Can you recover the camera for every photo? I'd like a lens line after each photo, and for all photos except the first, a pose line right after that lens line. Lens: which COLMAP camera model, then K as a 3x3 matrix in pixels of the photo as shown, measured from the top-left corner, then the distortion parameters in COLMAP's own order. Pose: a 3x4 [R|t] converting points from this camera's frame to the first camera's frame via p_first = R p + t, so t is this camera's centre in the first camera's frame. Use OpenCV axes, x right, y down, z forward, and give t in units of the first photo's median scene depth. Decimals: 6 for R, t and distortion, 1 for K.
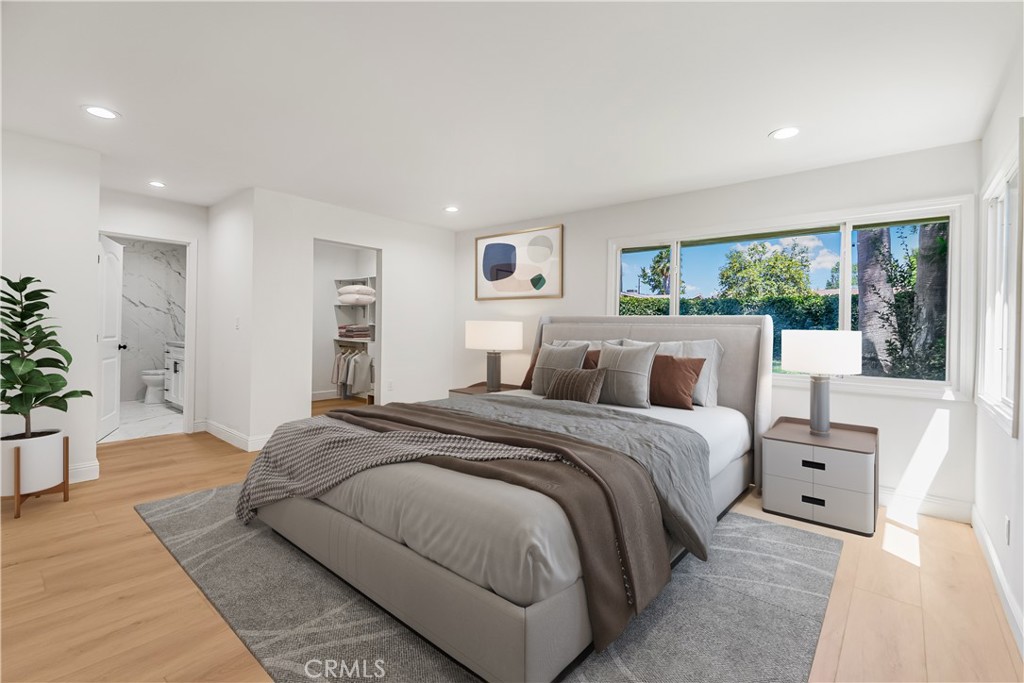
lens RADIAL K [[464.0, 0, 493.3], [0, 464.0, 333.1], [0, 0, 1]] dist [-0.000135, 0.000088]
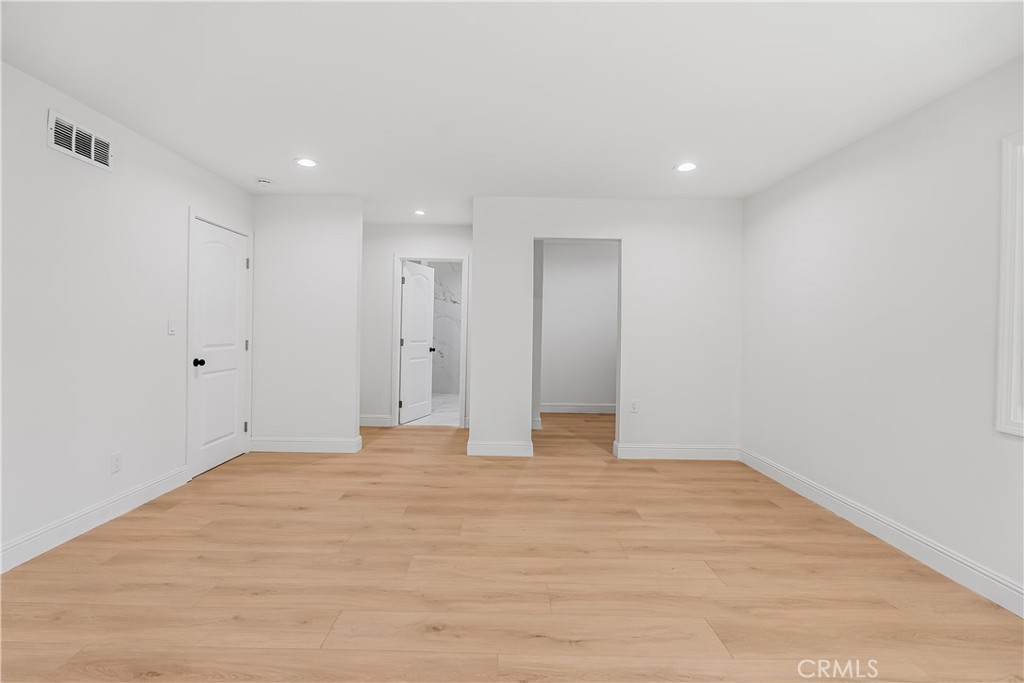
lens RADIAL K [[464.0, 0, 493.3], [0, 464.0, 333.1], [0, 0, 1]] dist [-0.000135, 0.000088]
pose [[0.652627, -0.000410, -0.757679, 0.441746], [-0.010864, 0.999892, -0.009899, -0.007219], [0.757601, 0.014692, 0.652552, 0.561687]]
